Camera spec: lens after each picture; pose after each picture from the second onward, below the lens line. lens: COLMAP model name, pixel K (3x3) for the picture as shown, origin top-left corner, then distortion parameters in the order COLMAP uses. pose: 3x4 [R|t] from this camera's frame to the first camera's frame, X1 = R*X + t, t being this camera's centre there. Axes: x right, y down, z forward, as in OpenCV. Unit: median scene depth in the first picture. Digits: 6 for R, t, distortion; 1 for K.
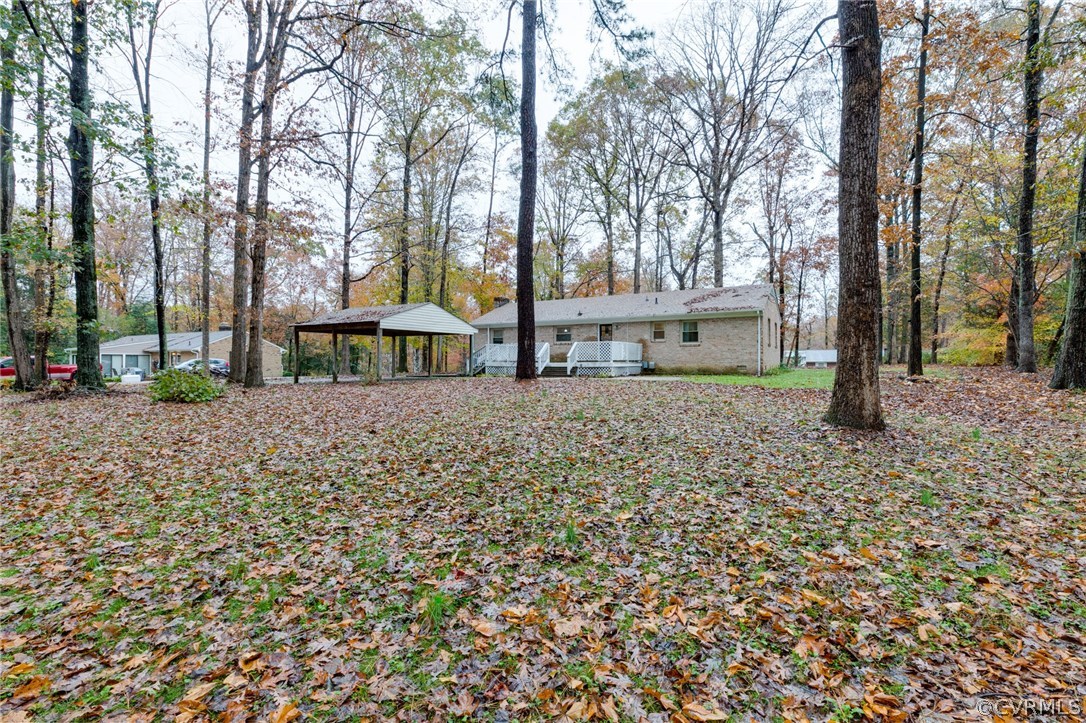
lens RADIAL K [[493.2, 0, 540.6], [0, 493.2, 359.0], [0, 0, 1]] dist [0.004959, 0.000083]
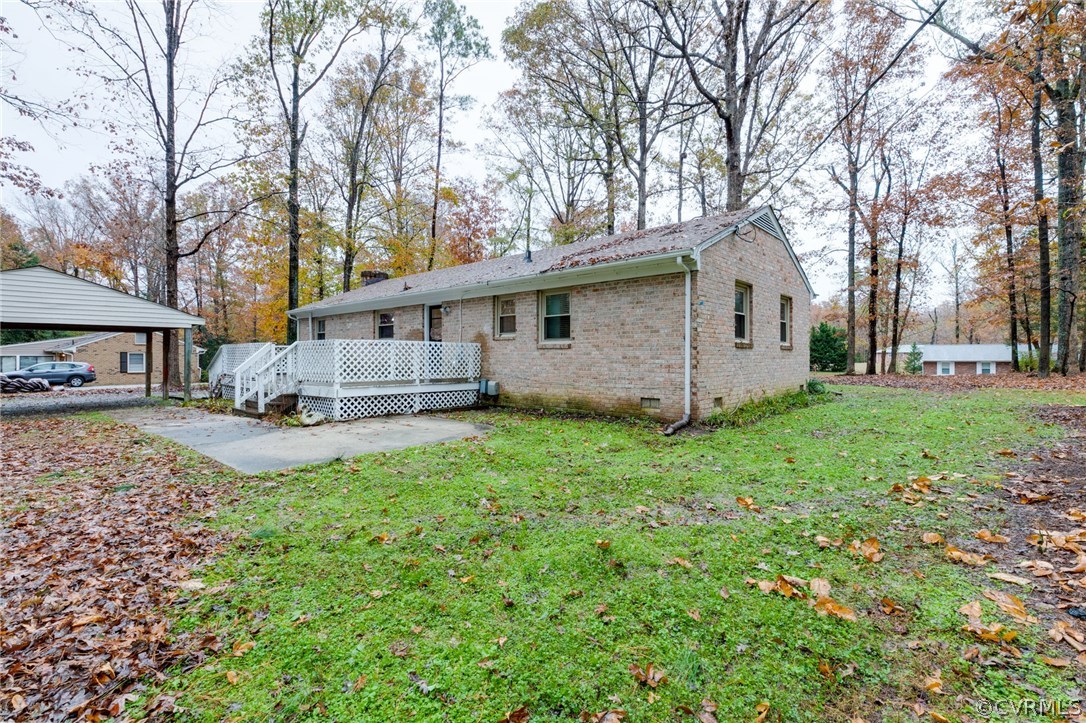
lens RADIAL K [[493.2, 0, 545.5], [0, 493.2, 360.4], [0, 0, 1]] dist [0.004959, 0.000083]
pose [[0.984235, -0.002457, -0.176848, 0.354570], [0.004548, 0.999924, 0.011419, -0.019095], [0.176806, -0.012044, 0.984172, 0.533618]]
